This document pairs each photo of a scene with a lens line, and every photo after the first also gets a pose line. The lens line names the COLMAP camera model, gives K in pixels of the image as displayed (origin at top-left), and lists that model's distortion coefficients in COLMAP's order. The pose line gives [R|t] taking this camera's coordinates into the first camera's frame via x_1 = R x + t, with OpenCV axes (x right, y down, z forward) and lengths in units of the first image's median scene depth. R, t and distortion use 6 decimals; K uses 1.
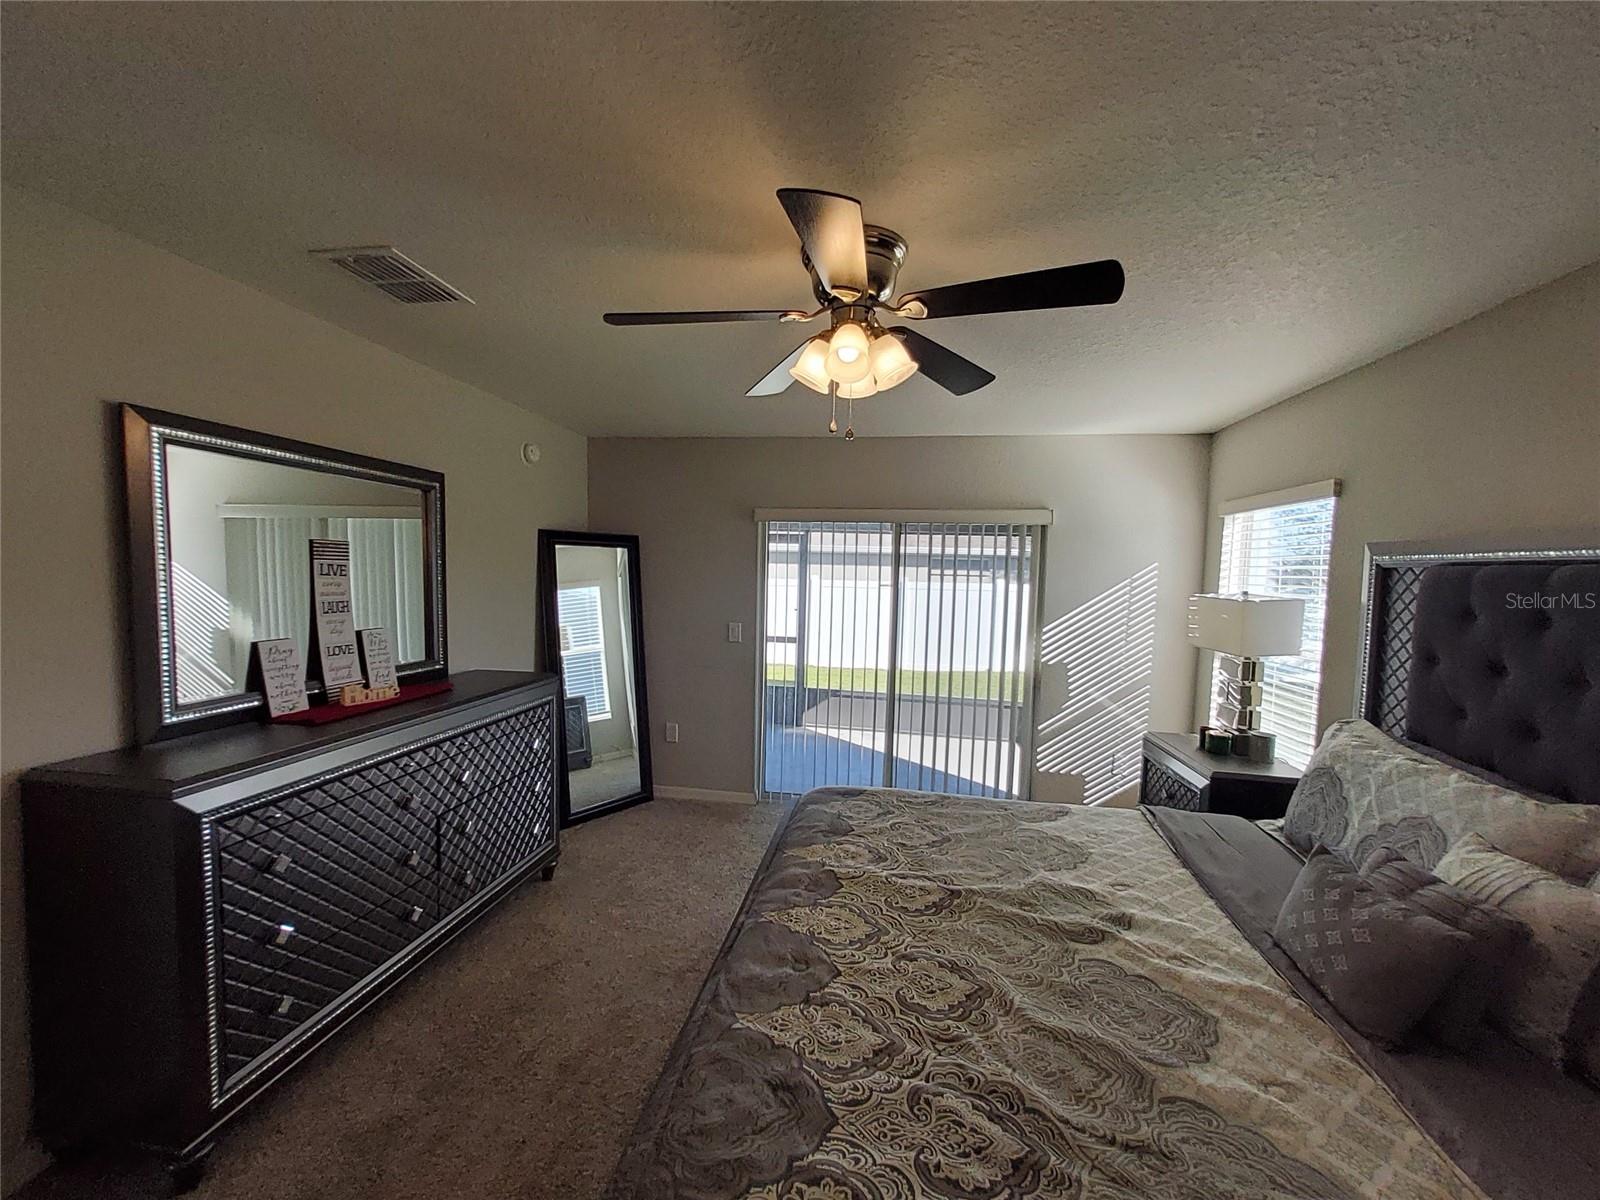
lens RADIAL K [[628.8, 0, 810.7], [0, 628.8, 614.3], [0, 0, 1]] dist [0.011363, -0.002475]
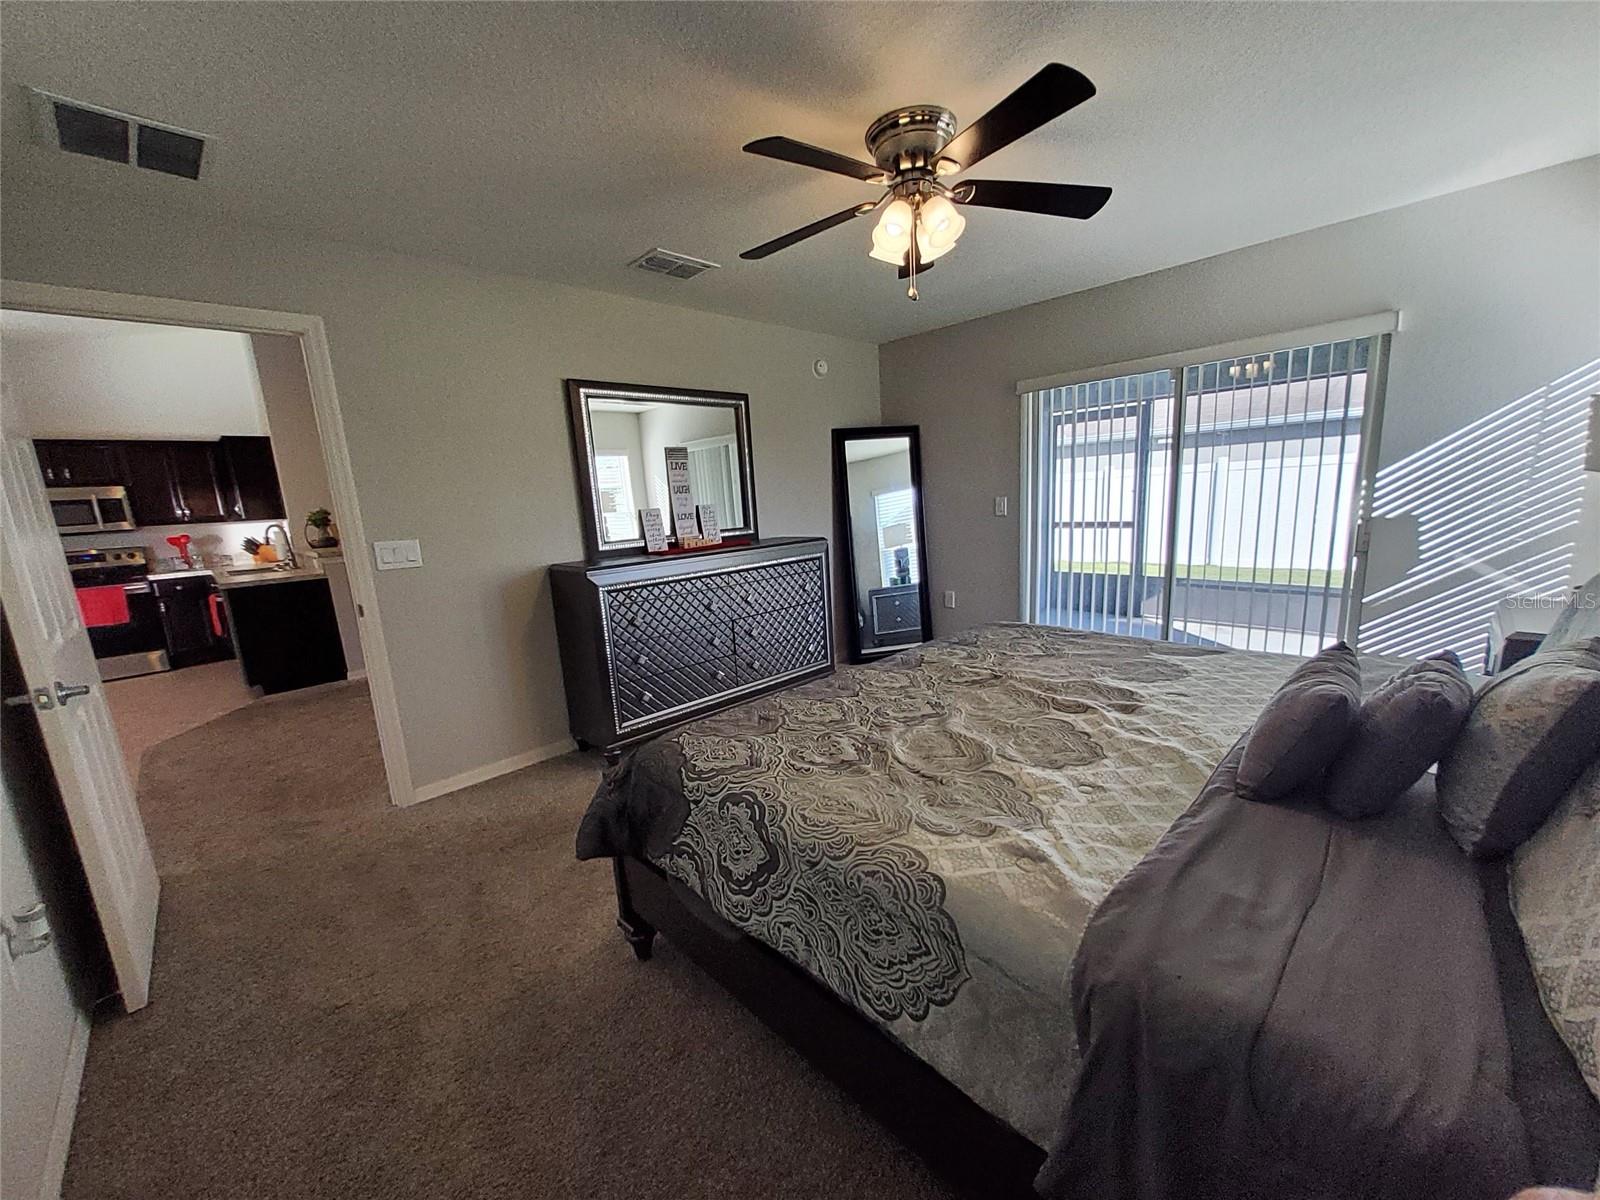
lens RADIAL K [[628.8, 0, 801.9], [0, 628.8, 614.3], [0, 0, 1]] dist [0.011363, -0.002475]
pose [[0.792835, 0.044048, -0.607842, 0.528511], [0.039244, 0.991625, 0.123046, 0.131124], [0.608171, -0.121410, 0.784467, -0.120242]]
